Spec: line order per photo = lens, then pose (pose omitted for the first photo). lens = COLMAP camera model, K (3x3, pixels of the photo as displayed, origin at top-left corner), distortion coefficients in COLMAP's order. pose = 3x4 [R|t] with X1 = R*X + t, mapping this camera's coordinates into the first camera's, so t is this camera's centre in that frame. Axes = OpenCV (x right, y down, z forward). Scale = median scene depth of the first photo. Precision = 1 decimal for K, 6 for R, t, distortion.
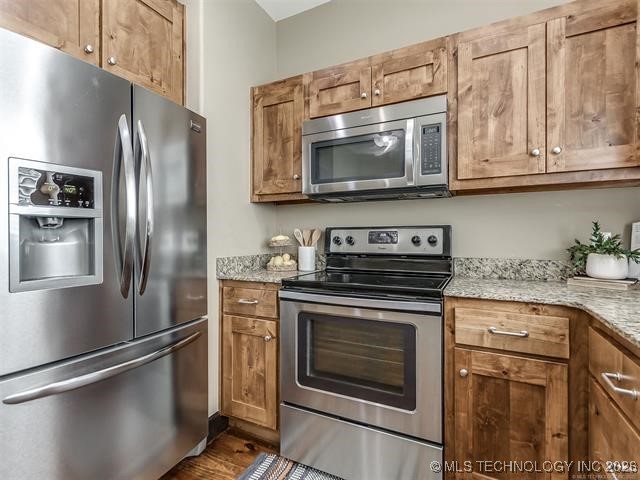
lens RADIAL K [[308.7, 0, 317.3], [0, 308.7, 237.2], [0, 0, 1]] dist [0.007404, 0.000212]
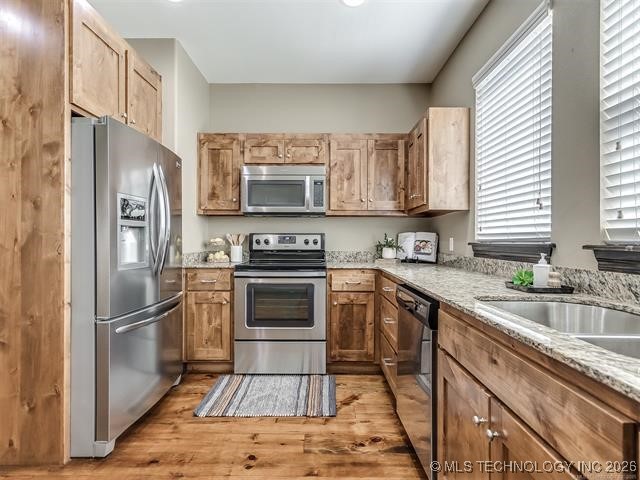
lens RADIAL K [[328.1, 0, 320.5], [0, 328.1, 241.2], [0, 0, 1]] dist [0.001235, 0.004638]
pose [[0.881102, 0.004151, 0.472909, -0.551884], [-0.004080, 0.999991, -0.001176, 0.010558], [-0.472909, -0.000893, 0.881111, -0.753379]]
